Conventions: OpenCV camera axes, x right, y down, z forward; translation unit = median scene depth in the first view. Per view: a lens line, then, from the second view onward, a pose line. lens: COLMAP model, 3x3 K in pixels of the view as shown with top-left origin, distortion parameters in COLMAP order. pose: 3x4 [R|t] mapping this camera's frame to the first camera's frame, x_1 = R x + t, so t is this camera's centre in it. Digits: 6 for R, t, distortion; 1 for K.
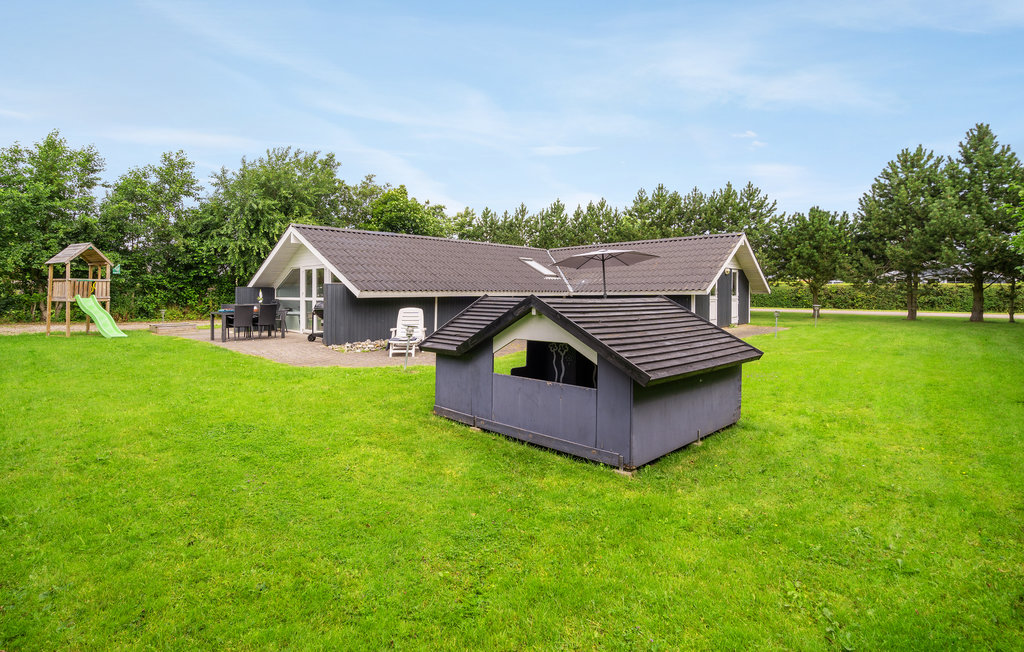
lens RADIAL K [[478.6, 0, 500.6], [0, 478.6, 304.9], [0, 0, 1]] dist [0.000905, -0.000496]
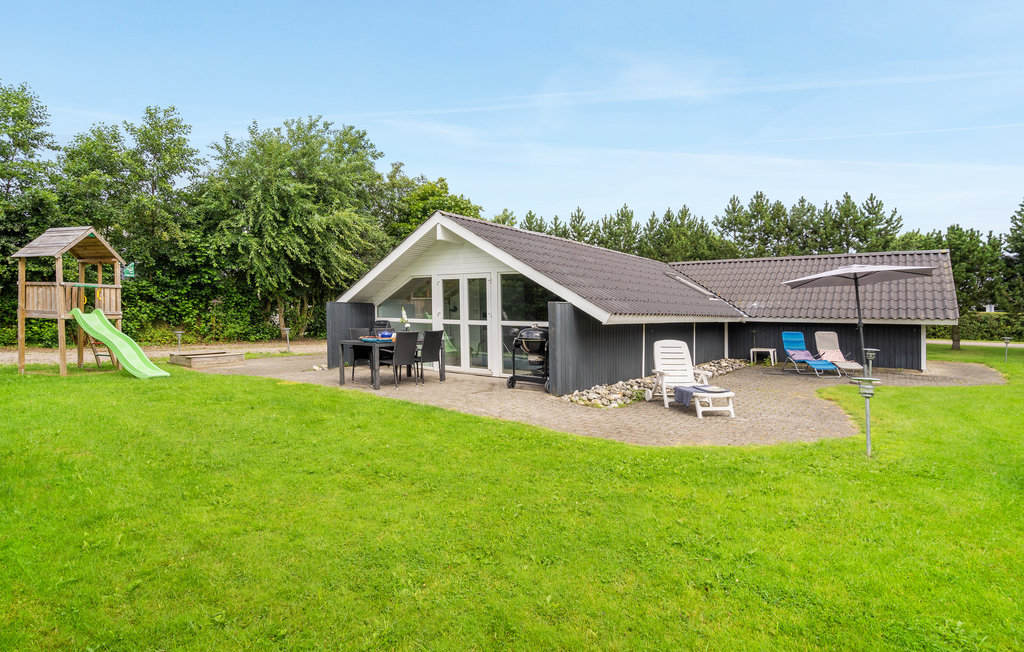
lens RADIAL K [[515.6, 0, 512.0], [0, 515.6, 326.0], [0, 0, 1]] dist [0.013409, 0.000815]
pose [[0.989260, 0.016215, 0.145261, -0.277115], [-0.016858, 0.999853, 0.003195, -0.006806], [-0.145188, -0.005609, 0.989388, 0.160120]]
